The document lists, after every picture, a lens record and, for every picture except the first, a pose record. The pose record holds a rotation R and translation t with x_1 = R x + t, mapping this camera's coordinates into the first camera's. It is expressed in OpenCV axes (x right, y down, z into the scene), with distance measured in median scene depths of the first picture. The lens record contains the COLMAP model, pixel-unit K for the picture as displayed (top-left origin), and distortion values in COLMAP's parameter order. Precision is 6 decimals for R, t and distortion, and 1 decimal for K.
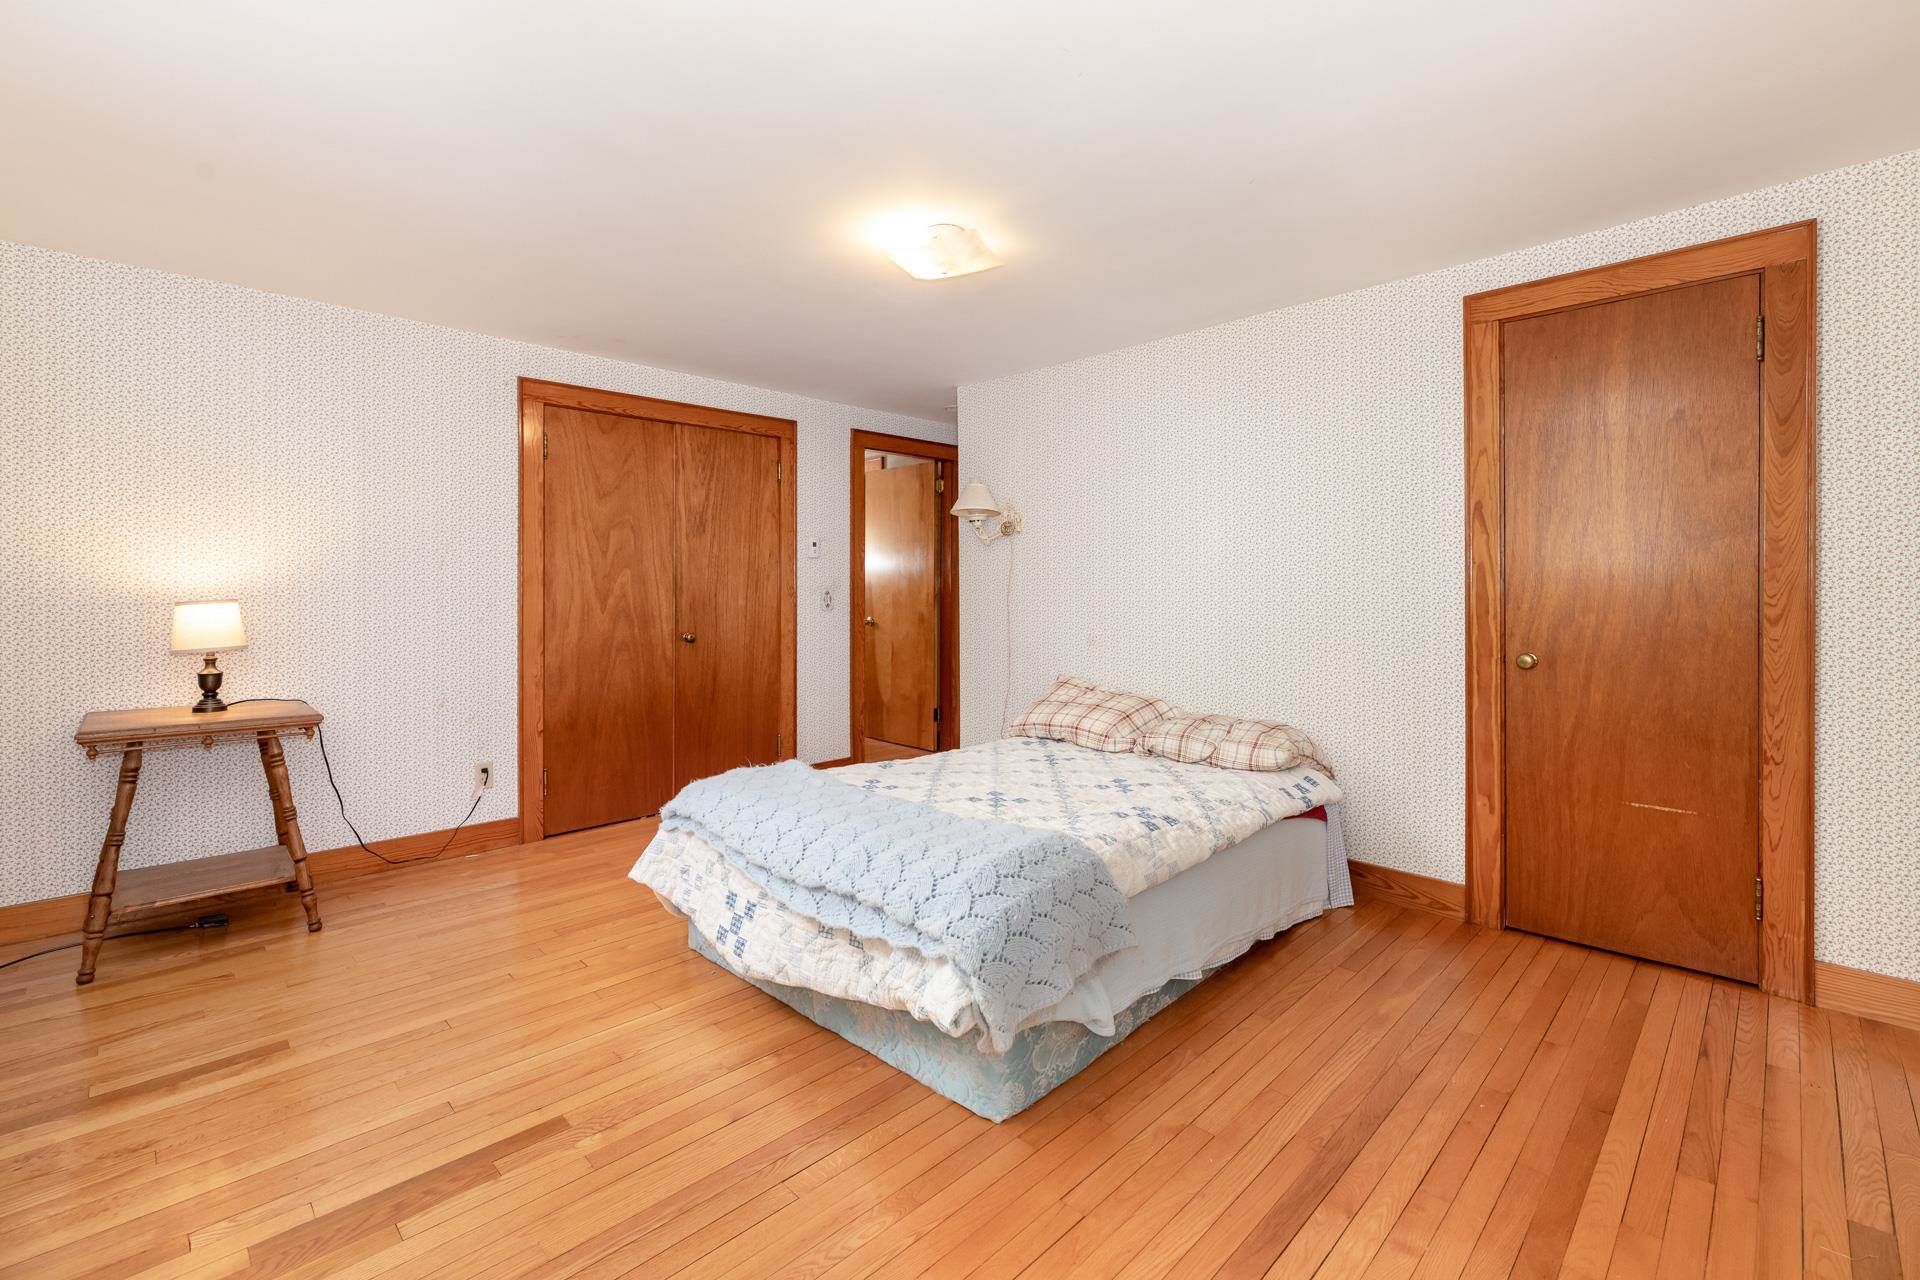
lens RADIAL K [[801.0, 0, 960.5], [0, 801.0, 607.5], [0, 0, 1]] dist [0.000041, -0.000150]
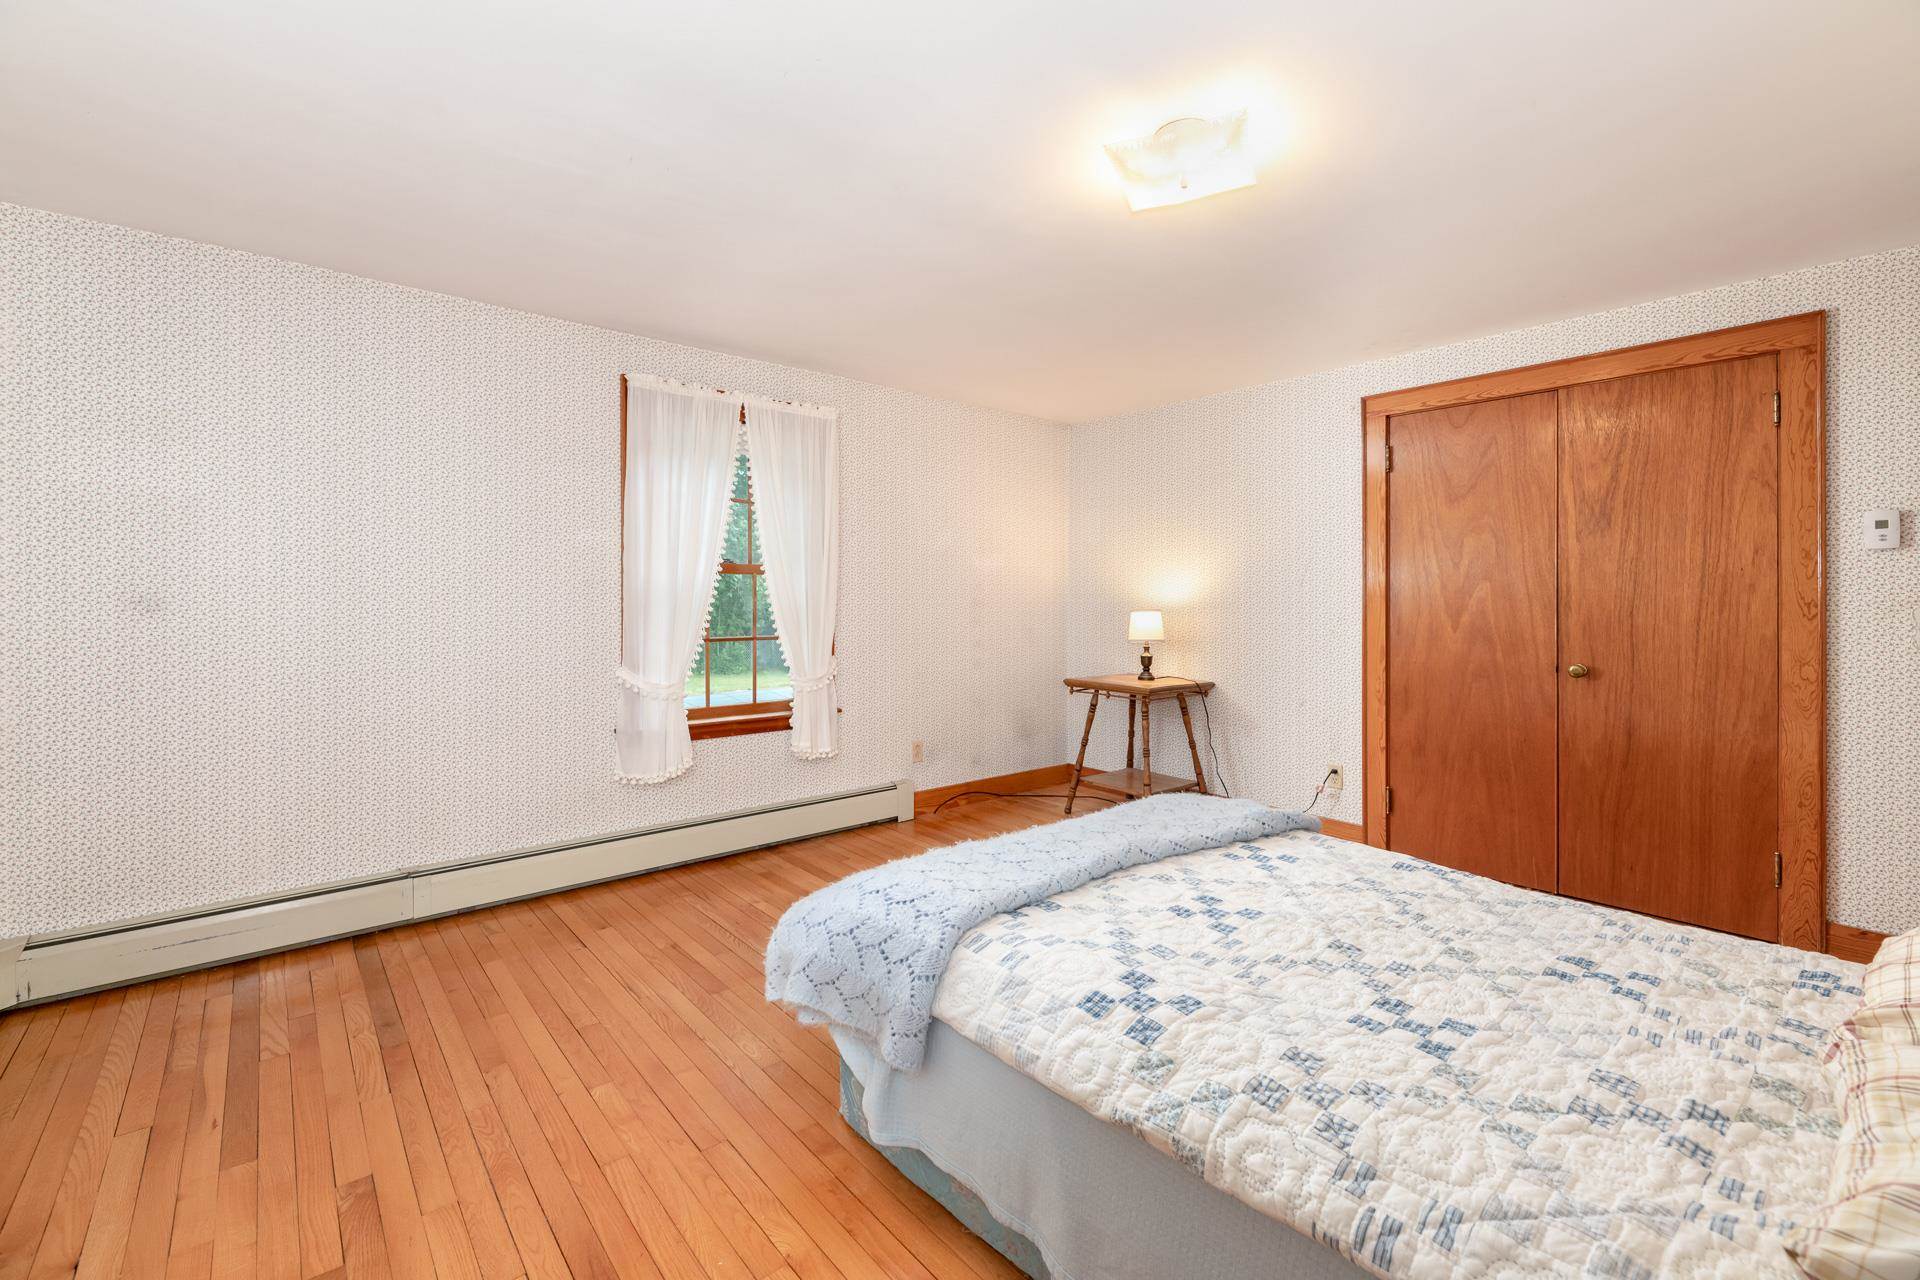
lens RADIAL K [[801.0, 0, 960.5], [0, 801.0, 607.5], [0, 0, 1]] dist [0.000041, -0.000150]
pose [[-0.063850, 0.016107, -0.997829, 0.477375], [-0.020601, 0.999635, 0.017454, -0.024349], [0.997747, 0.021671, -0.063495, 0.518215]]
